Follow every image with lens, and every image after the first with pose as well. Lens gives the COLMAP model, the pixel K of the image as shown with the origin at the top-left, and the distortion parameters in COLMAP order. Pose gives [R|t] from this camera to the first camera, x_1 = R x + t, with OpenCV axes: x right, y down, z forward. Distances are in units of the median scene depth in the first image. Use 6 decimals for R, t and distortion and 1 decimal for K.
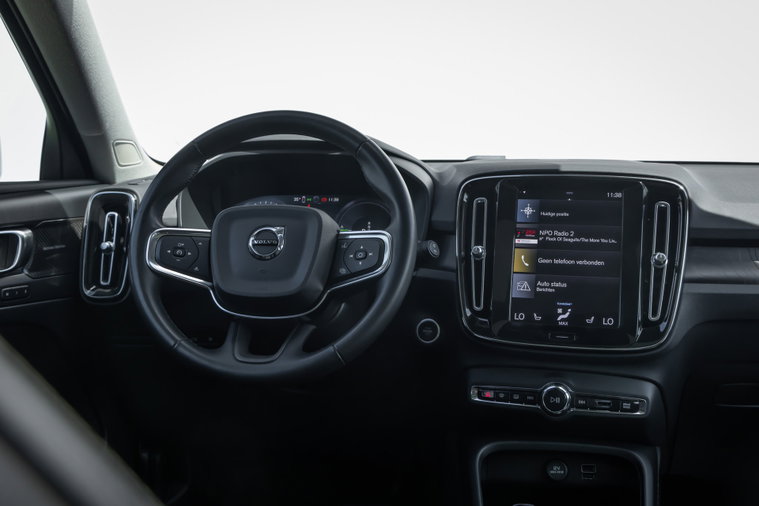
lens RADIAL K [[835.1, 0, 379.5], [0, 835.1, 253.0], [0, 0, 1]] dist [-0.001387, -0.021606]
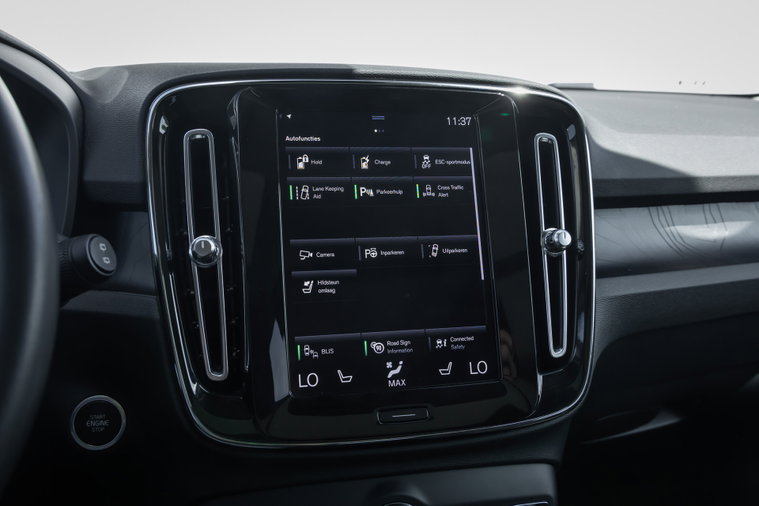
lens RADIAL K [[680.7, 0, 379.5], [0, 680.7, 253.0], [0, 0, 1]] dist [0.001078, 0.000269]
pose [[0.878750, -0.089443, 0.468826, 0.028618], [0.045171, 0.993460, 0.104865, -0.034489], [-0.475139, -0.070973, 0.877044, 0.649282]]
